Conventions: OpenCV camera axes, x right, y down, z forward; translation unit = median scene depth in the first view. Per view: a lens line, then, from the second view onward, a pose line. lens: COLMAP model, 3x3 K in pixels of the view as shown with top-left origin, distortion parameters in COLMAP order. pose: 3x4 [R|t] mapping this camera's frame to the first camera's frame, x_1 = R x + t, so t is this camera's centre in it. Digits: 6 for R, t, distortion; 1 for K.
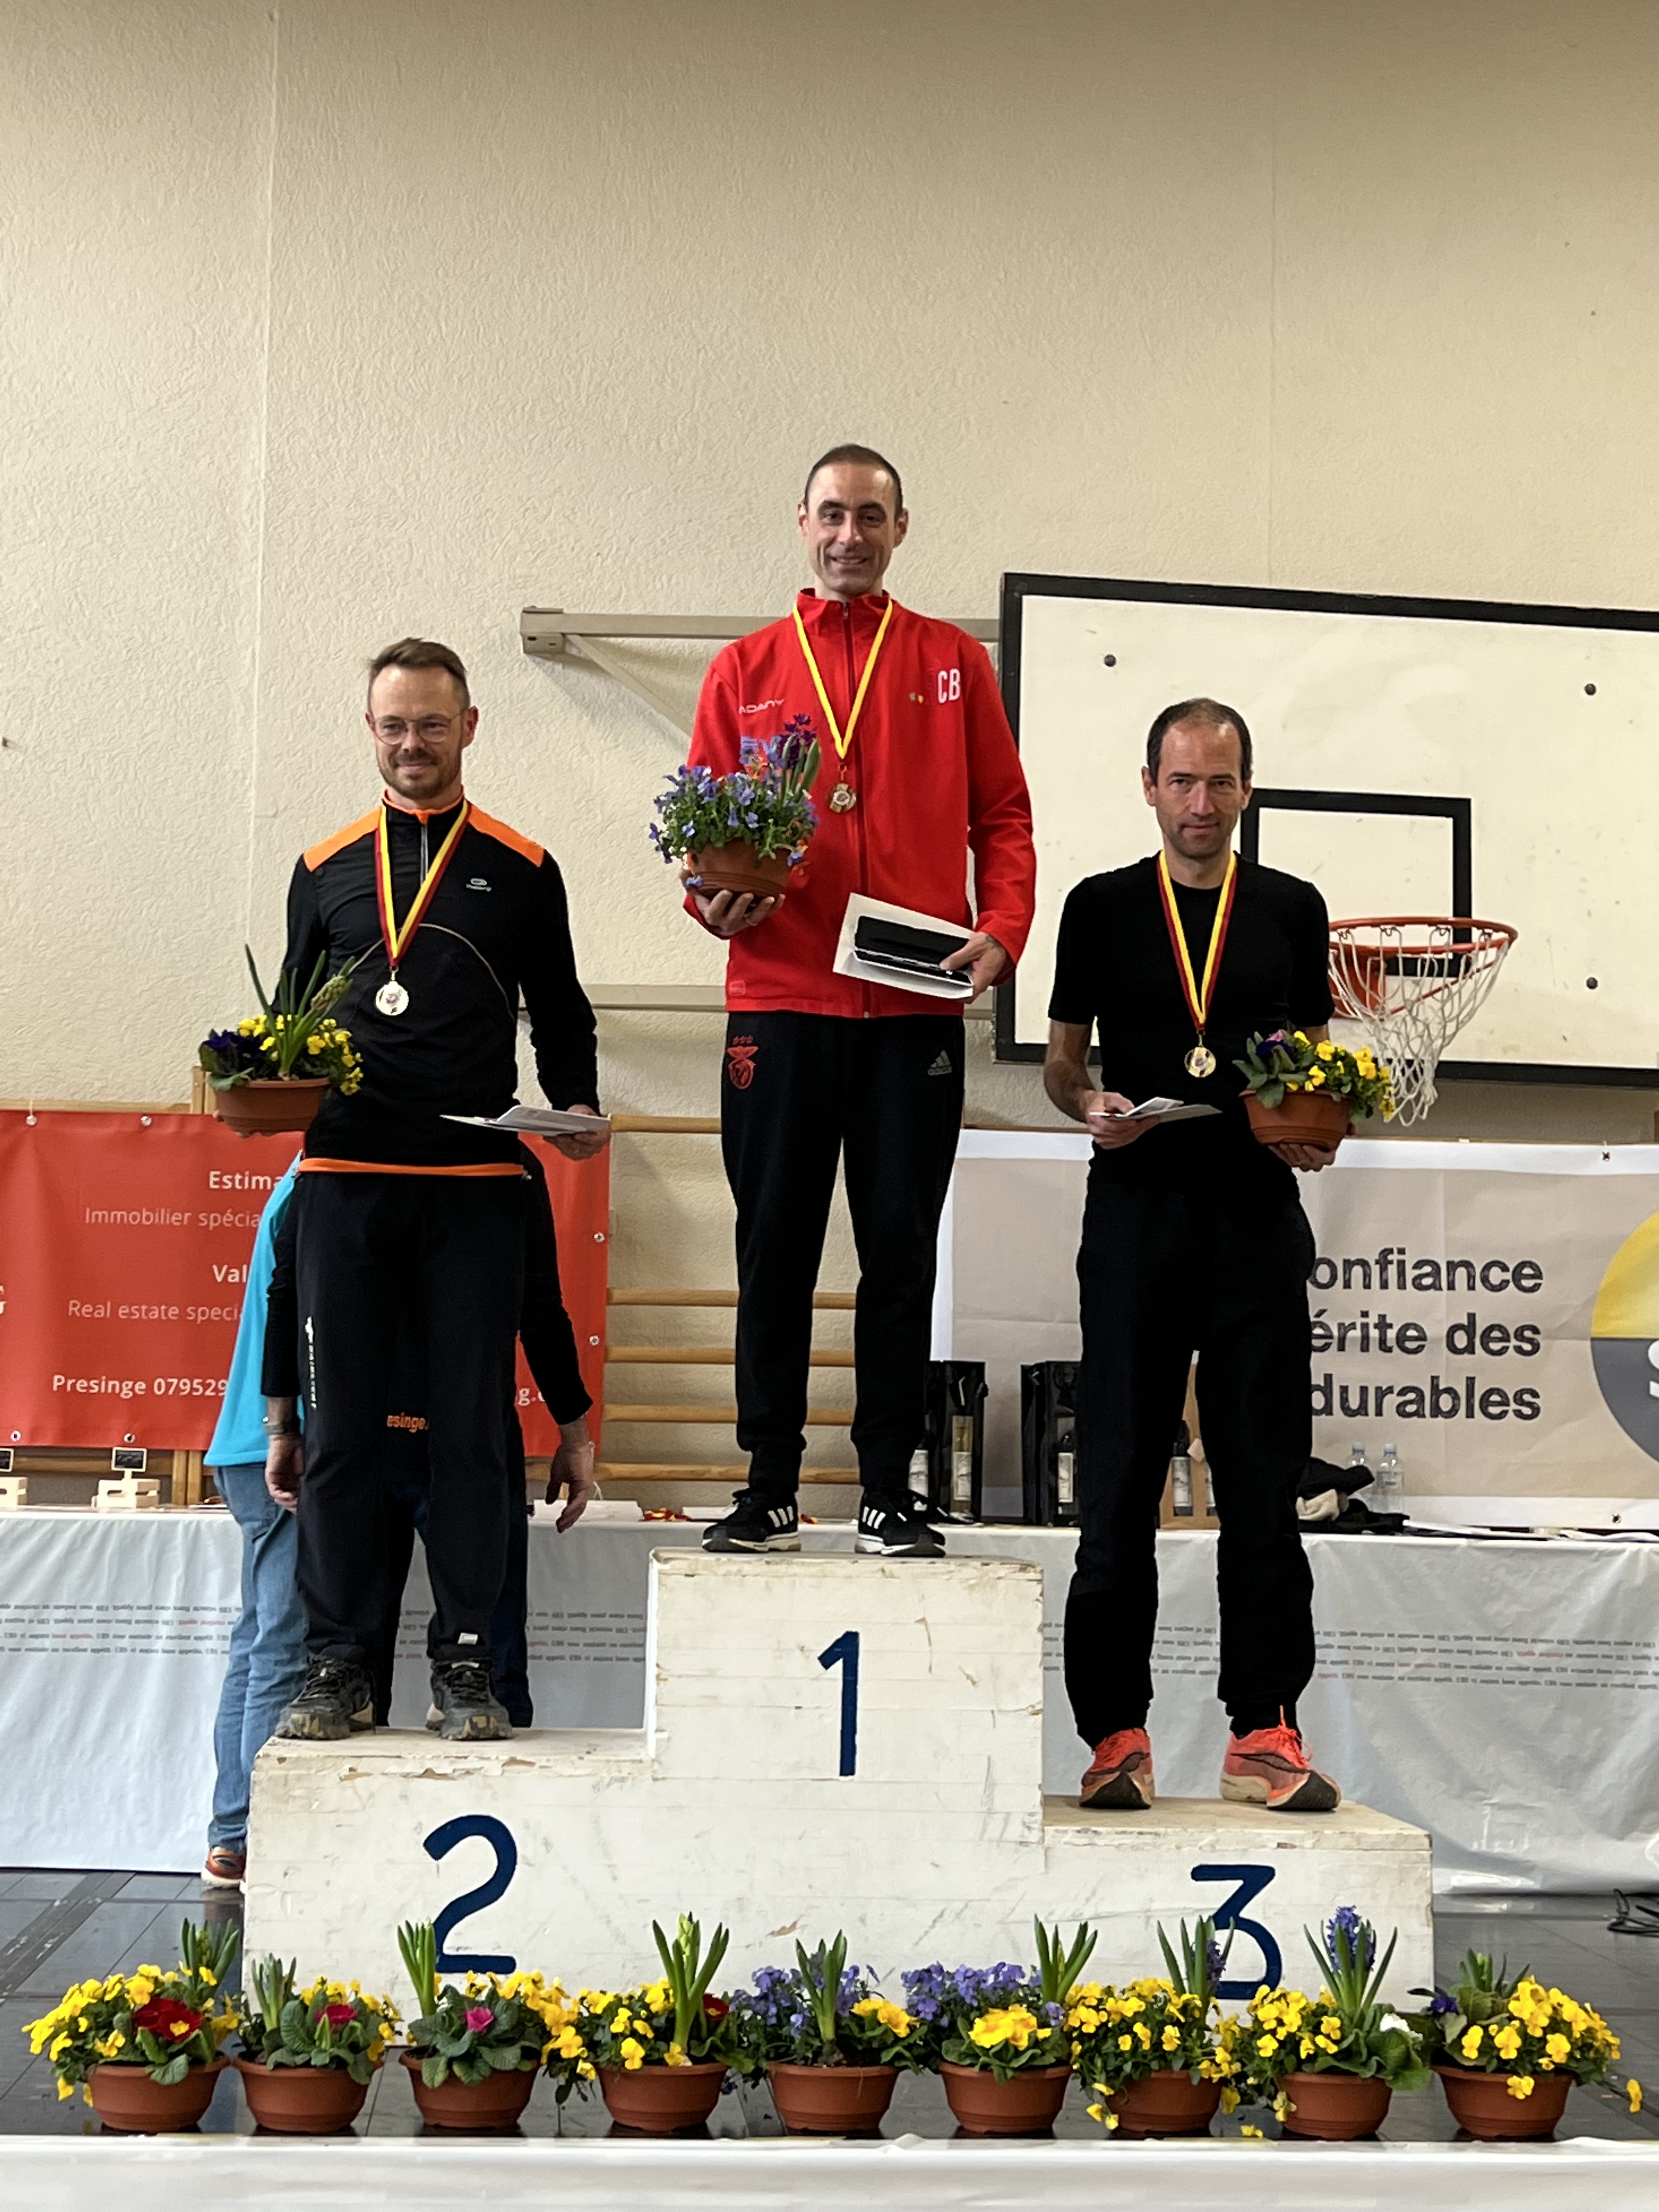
lens RADIAL K [[3493.4, 0, 835.3], [0, 3493.4, 1037.2], [0, 0, 1]] dist [0.179938, -0.710512]
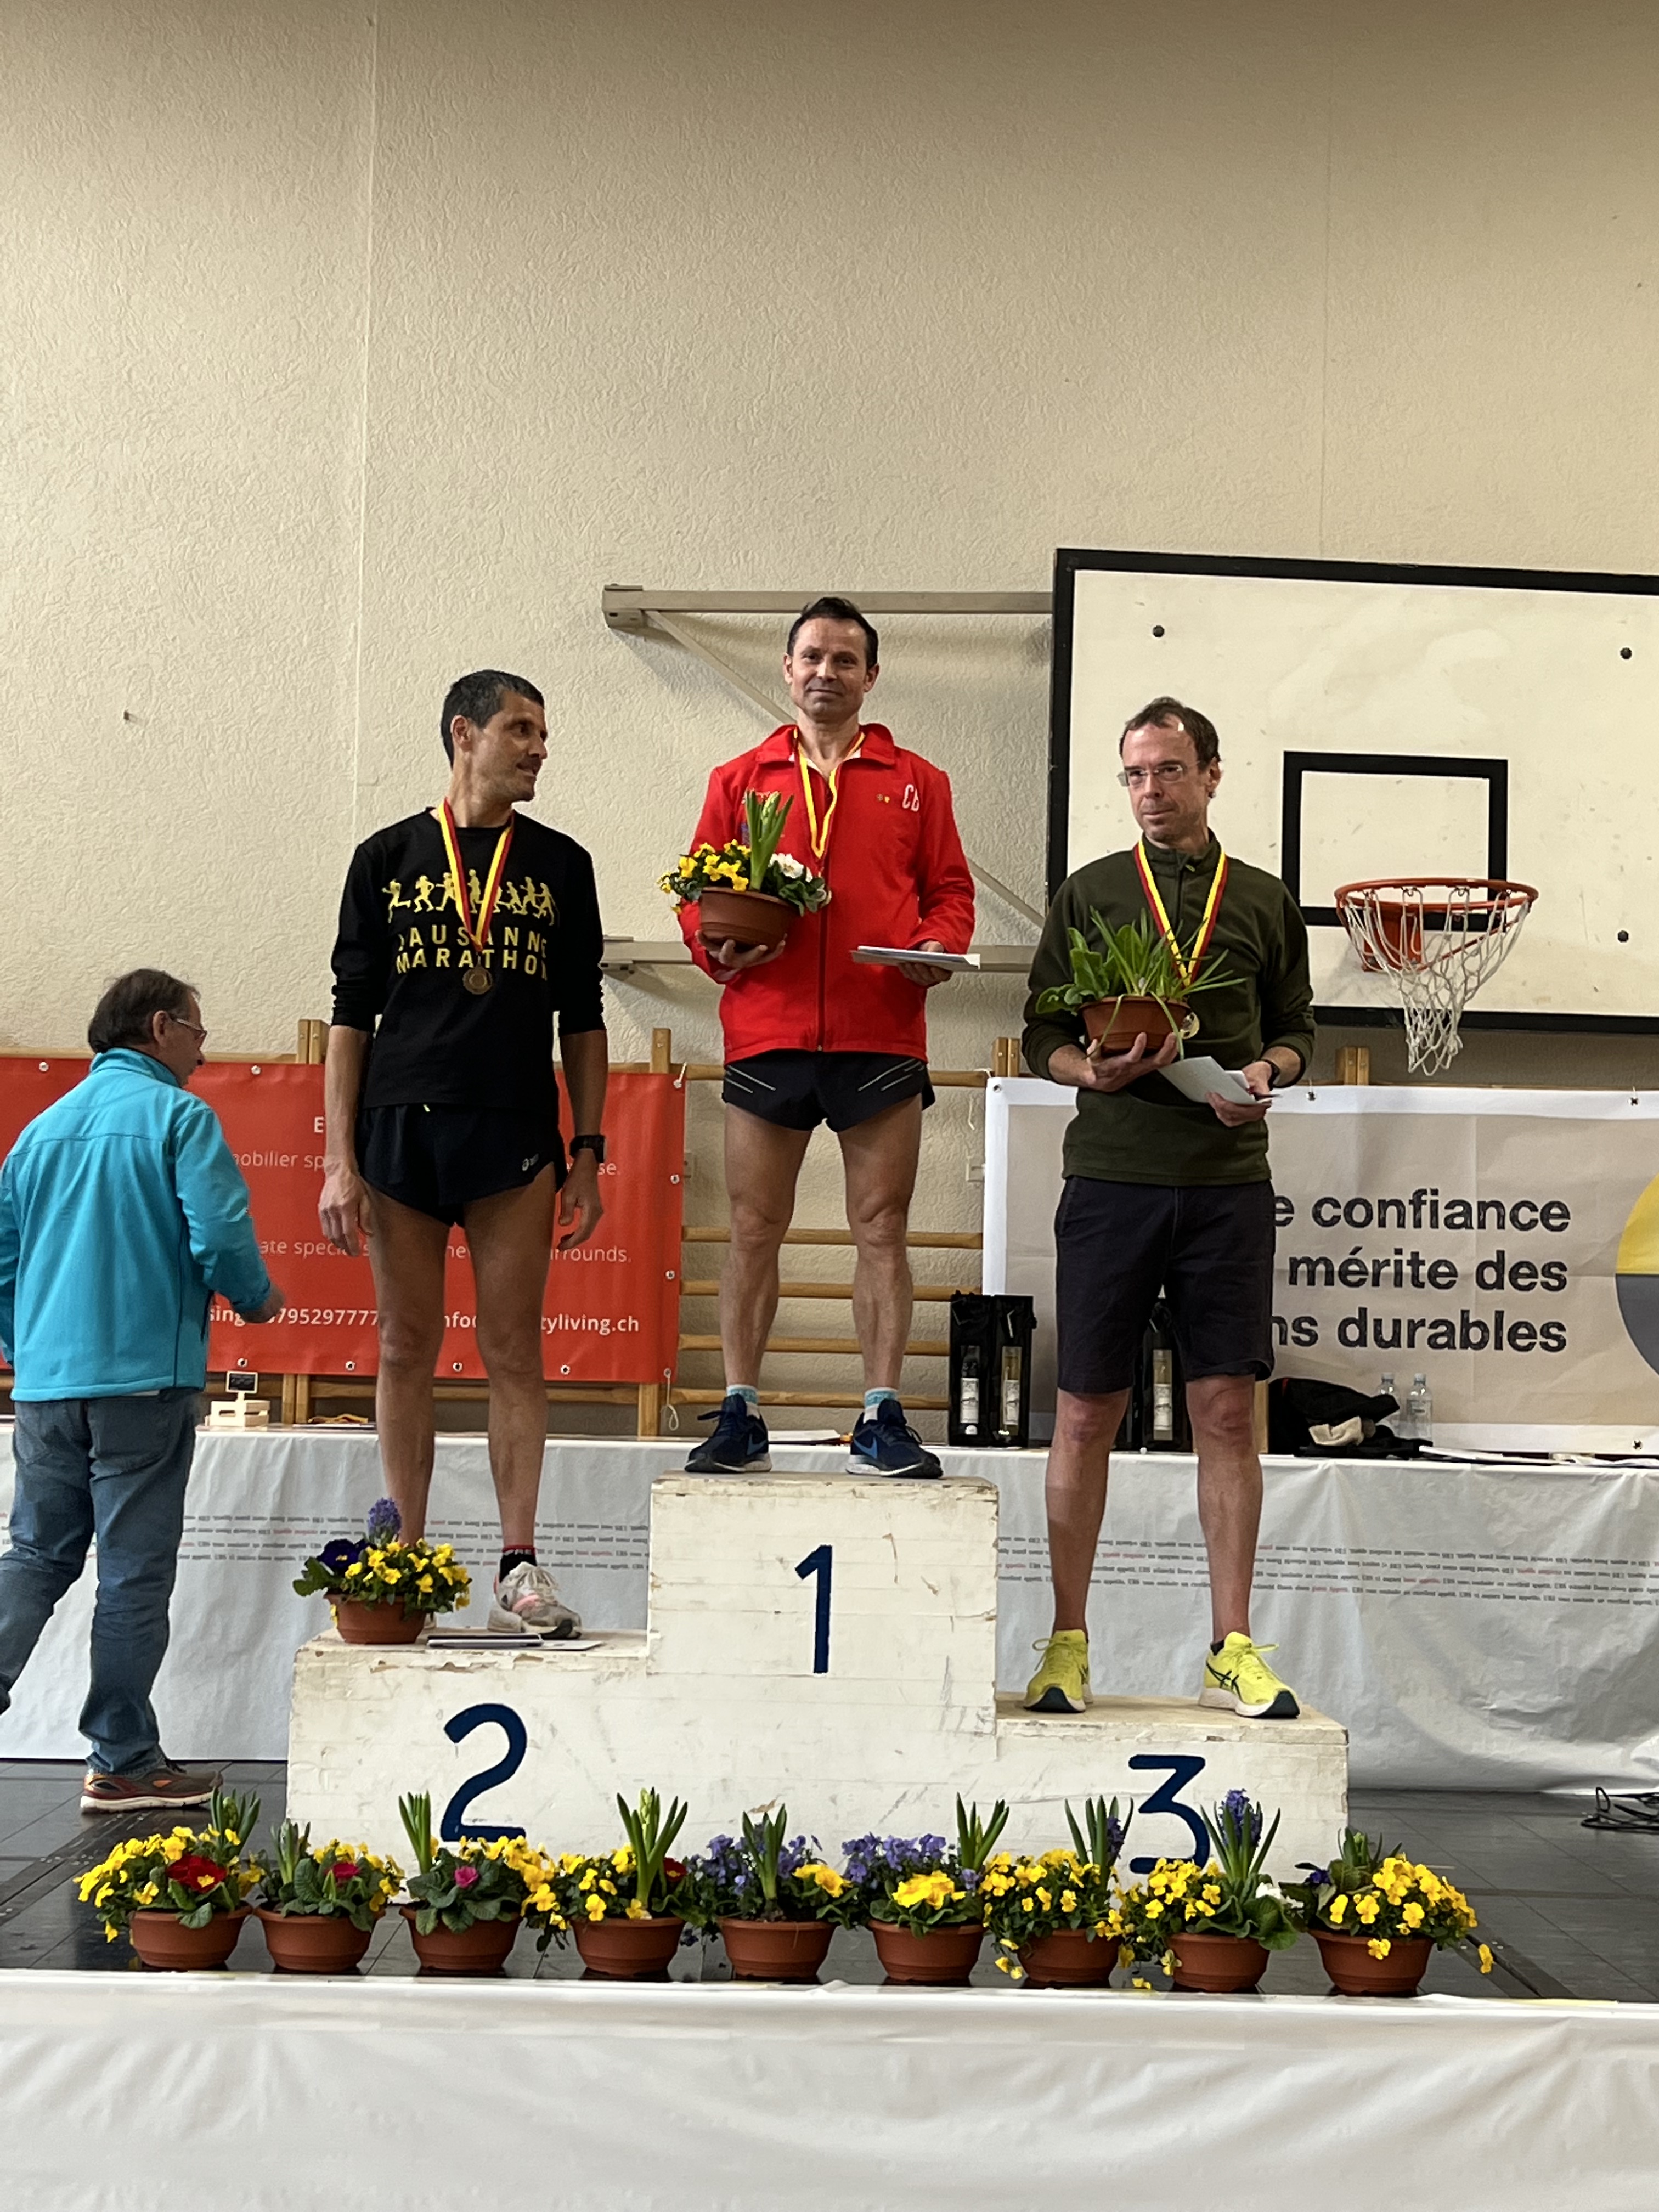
lens RADIAL K [[3511.8, 0, 829.5], [0, 3511.8, 1106.0], [0, 0, 1]] dist [0.190402, -0.846552]
pose [[0.998117, 0.000005, -0.061340, 0.076080], [0.002676, 0.999045, 0.043617, -0.019753], [0.061281, -0.043699, 0.997163, -0.114761]]
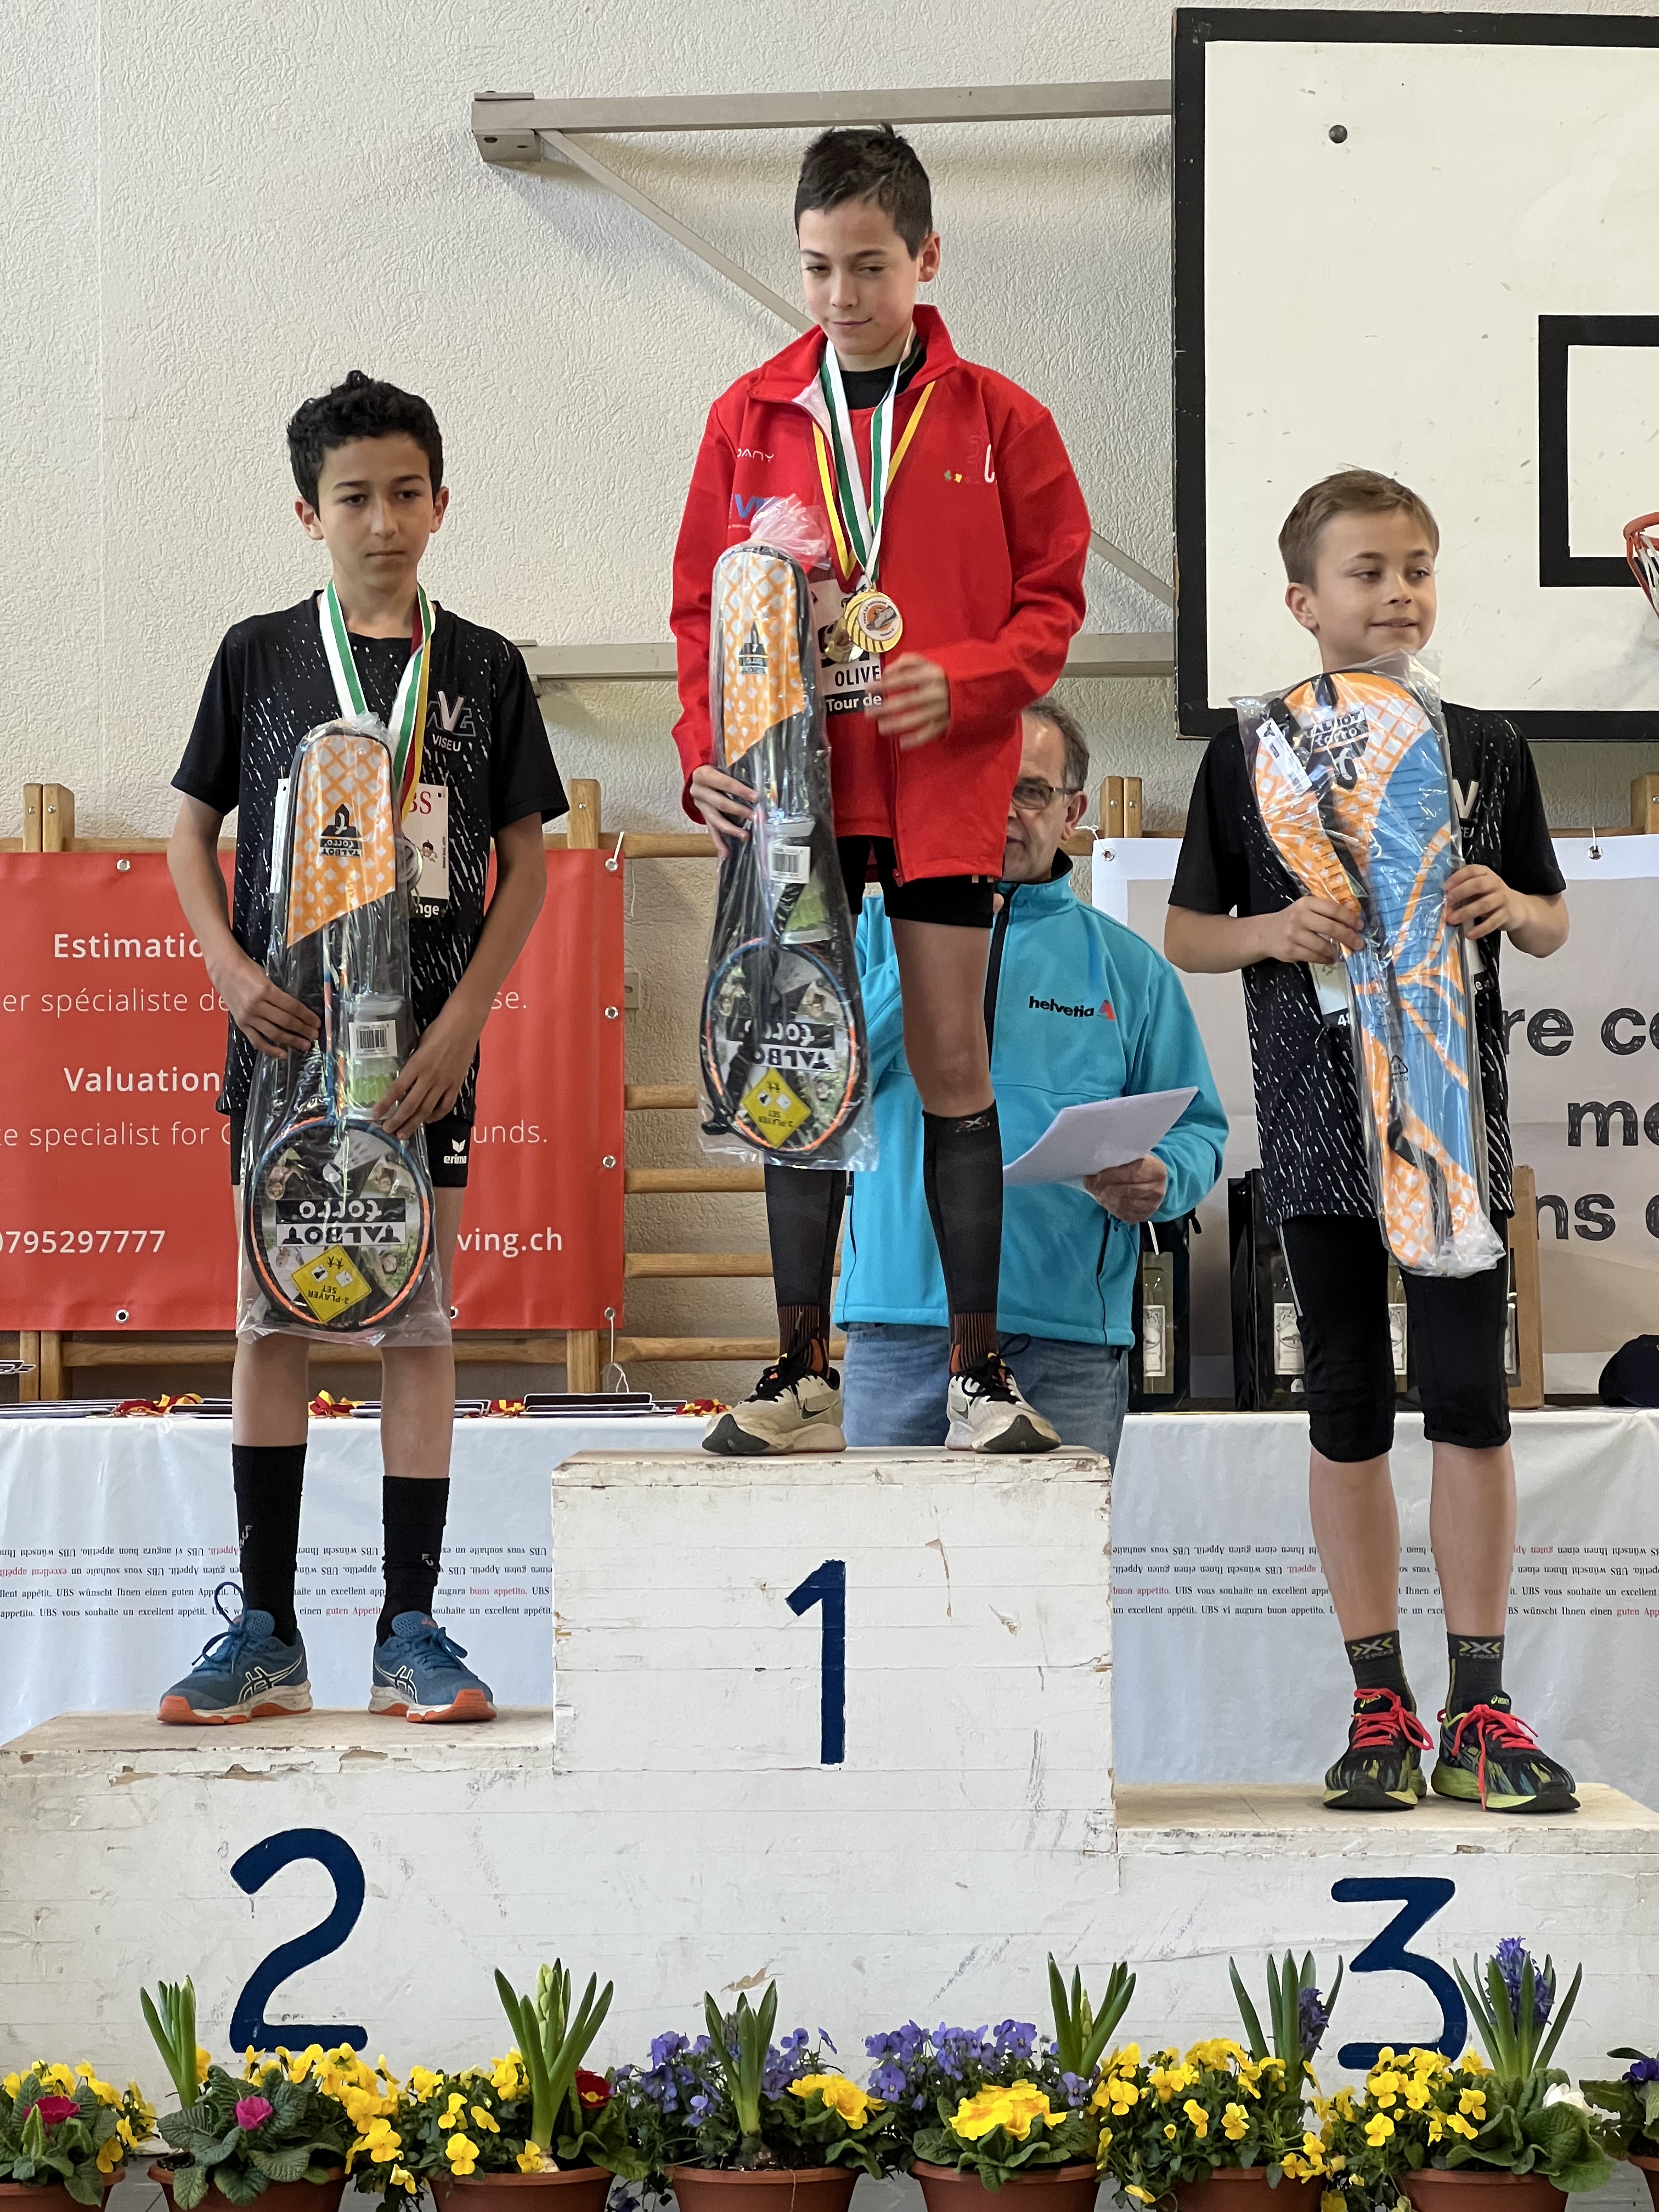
lens RADIAL K [[5036.0, 0, 859.3], [0, 5036.0, 1112.8], [0, 0, 1]] dist [0.317039, -1.778224]
pose [[0.997106, -0.029784, -0.069949, 0.083810], [0.035002, 0.996600, 0.074592, 0.006474], [0.067490, -0.076824, 0.994758, 0.009410]]
